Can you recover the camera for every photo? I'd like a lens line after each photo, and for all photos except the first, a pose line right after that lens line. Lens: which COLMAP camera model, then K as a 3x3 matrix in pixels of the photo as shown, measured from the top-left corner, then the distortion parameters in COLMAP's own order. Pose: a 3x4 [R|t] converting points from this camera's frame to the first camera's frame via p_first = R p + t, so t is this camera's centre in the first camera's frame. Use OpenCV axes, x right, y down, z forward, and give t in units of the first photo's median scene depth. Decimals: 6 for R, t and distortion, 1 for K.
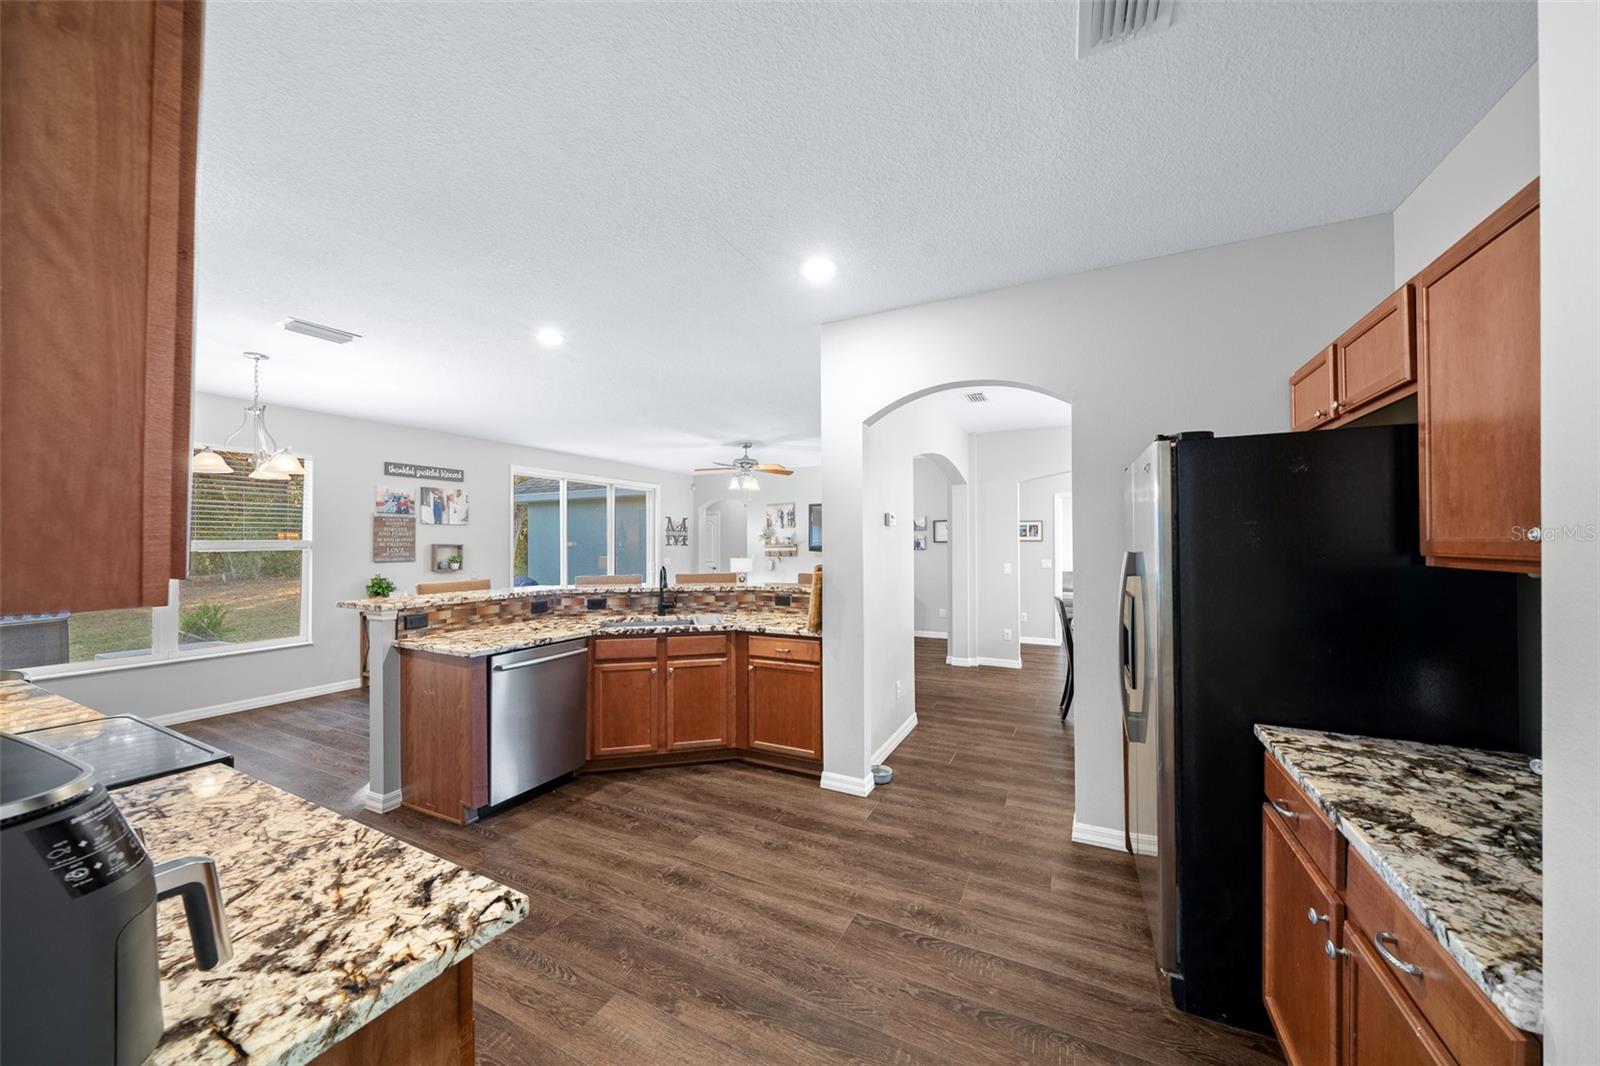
lens RADIAL K [[547.5, 0, 804.4], [0, 547.5, 538.6], [0, 0, 1]] dist [0.000802, 0.000043]
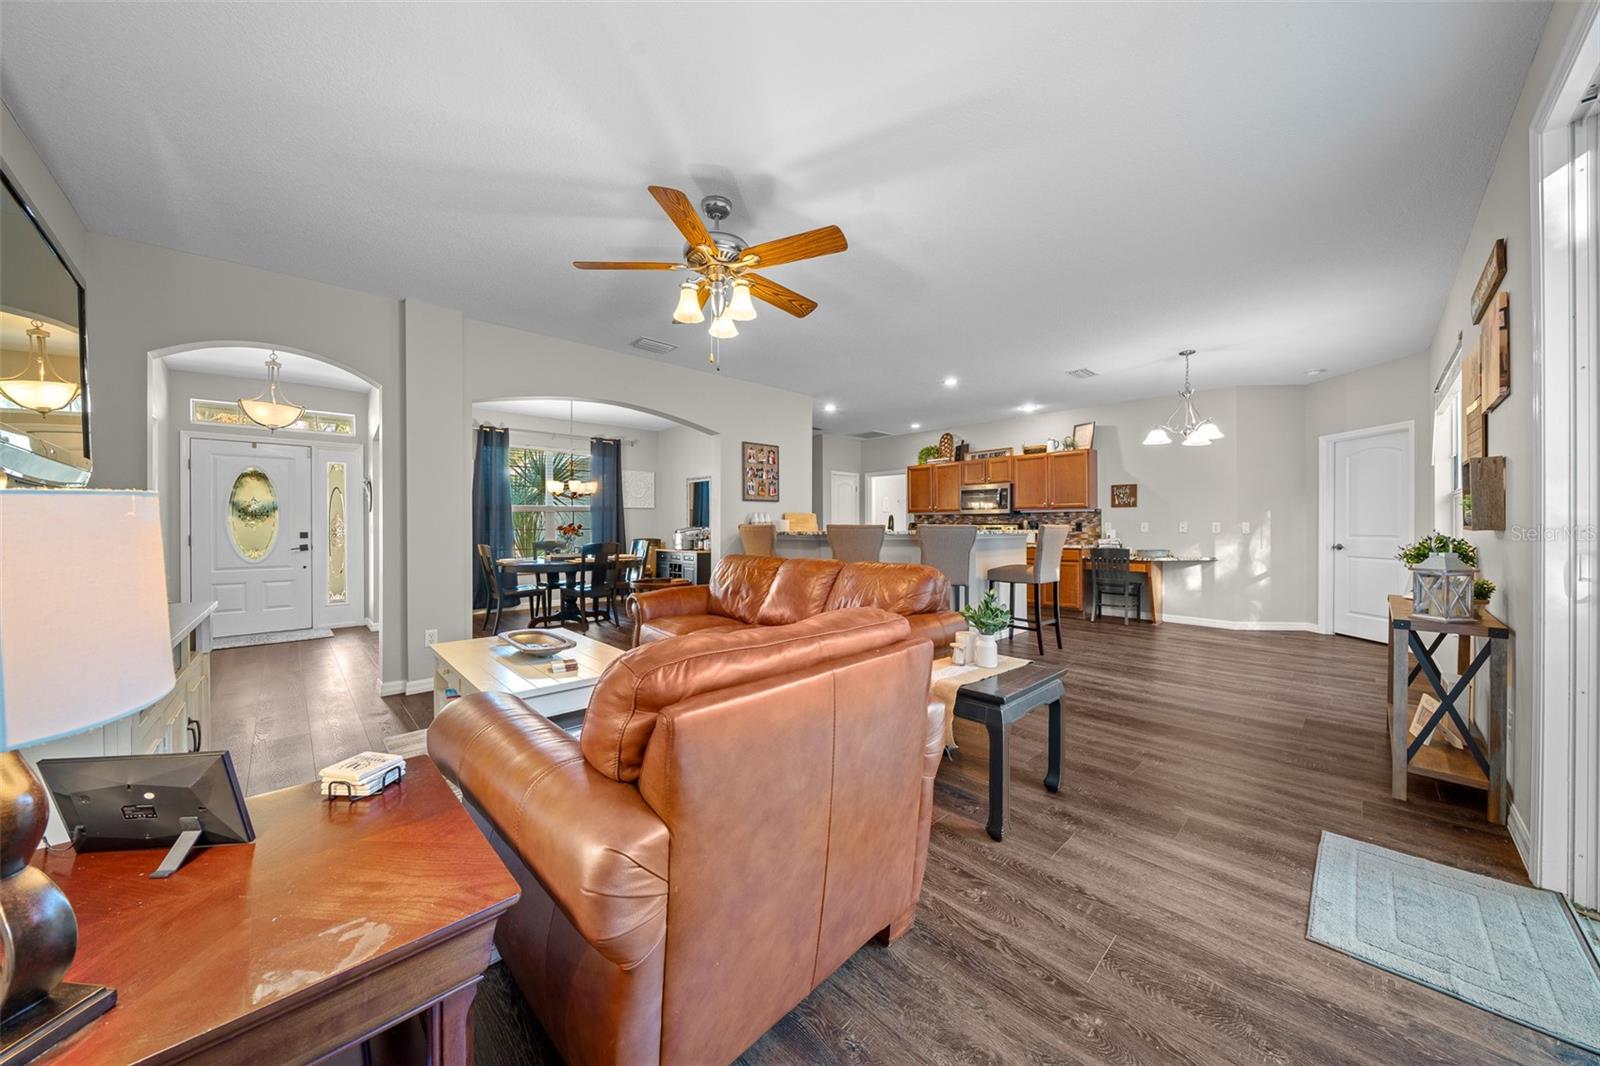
lens RADIAL K [[535.1, 0, 835.3], [0, 535.1, 530.0], [0, 0, 1]] dist [-0.001135, -0.000024]
pose [[-0.955519, 0.005781, 0.294873, -0.539096], [0.005284, 0.999983, -0.002483, 0.094011], [-0.294882, -0.000814, -0.955533, 2.405384]]
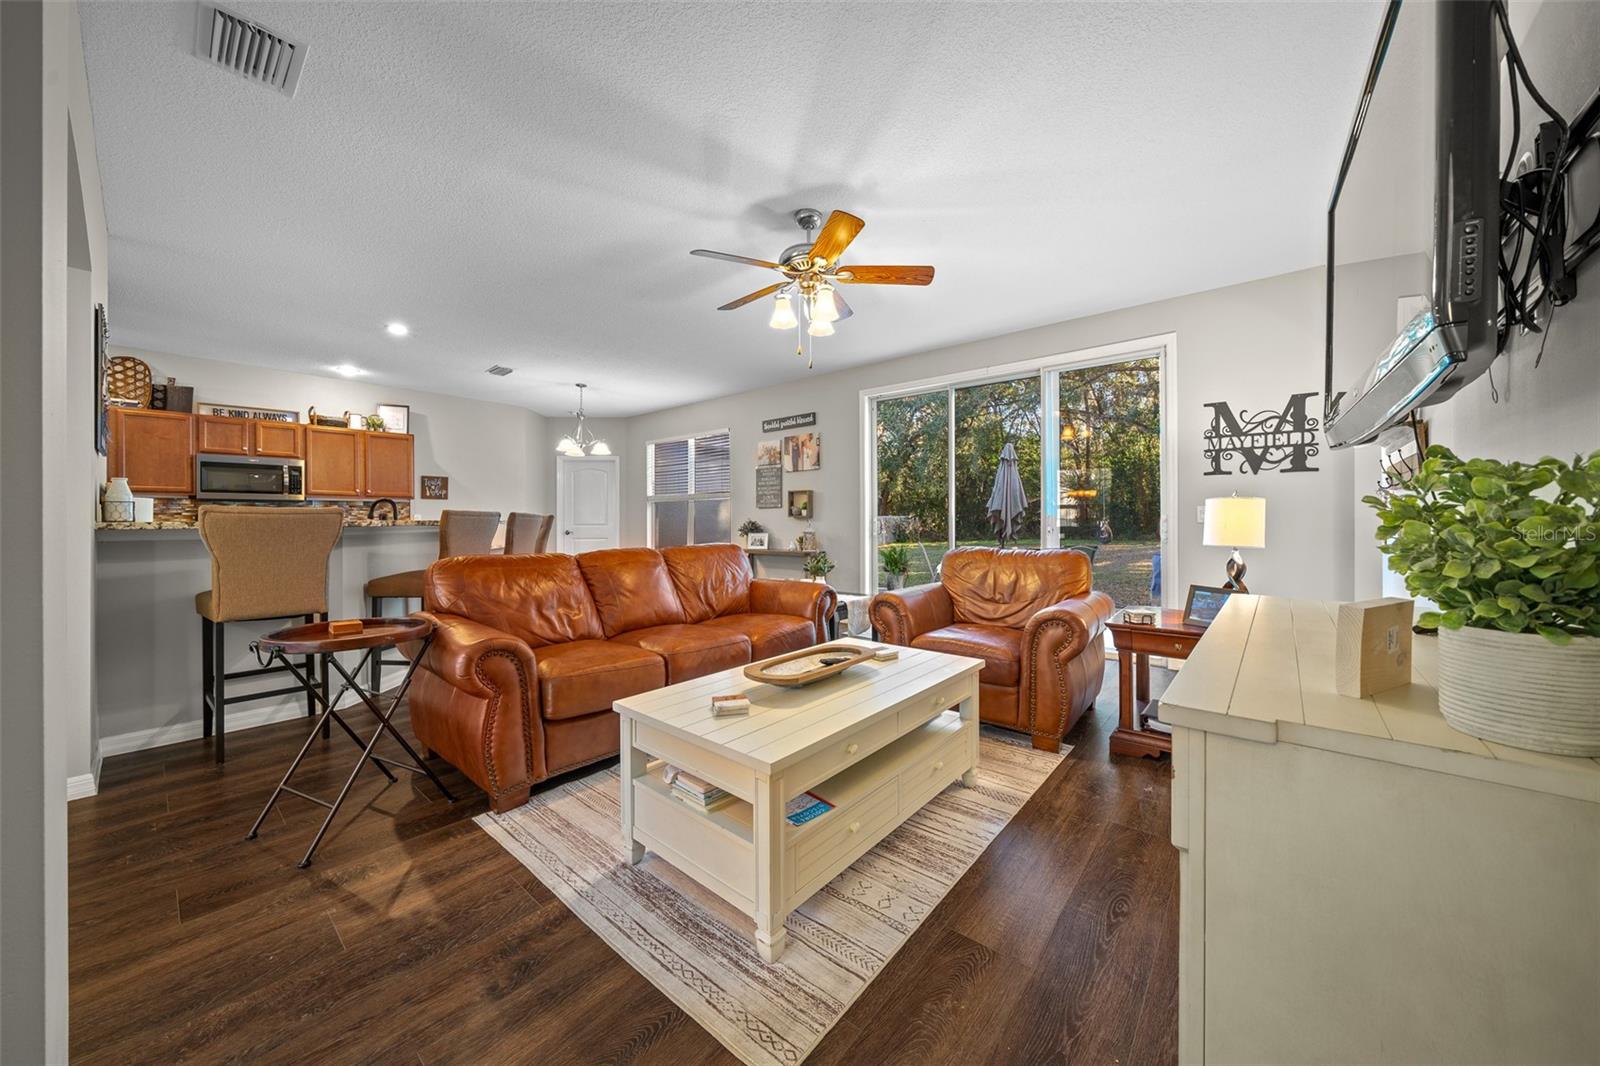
lens RADIAL K [[558.6, 0, 775.0], [0, 558.6, 518.6], [0, 0, 1]] dist [-0.000240, -0.000036]
pose [[-0.250792, 0.003895, -0.968033, 0.562818], [0.014987, 0.999888, 0.000141, 0.098715], [0.967925, -0.014473, -0.250822, 1.971029]]
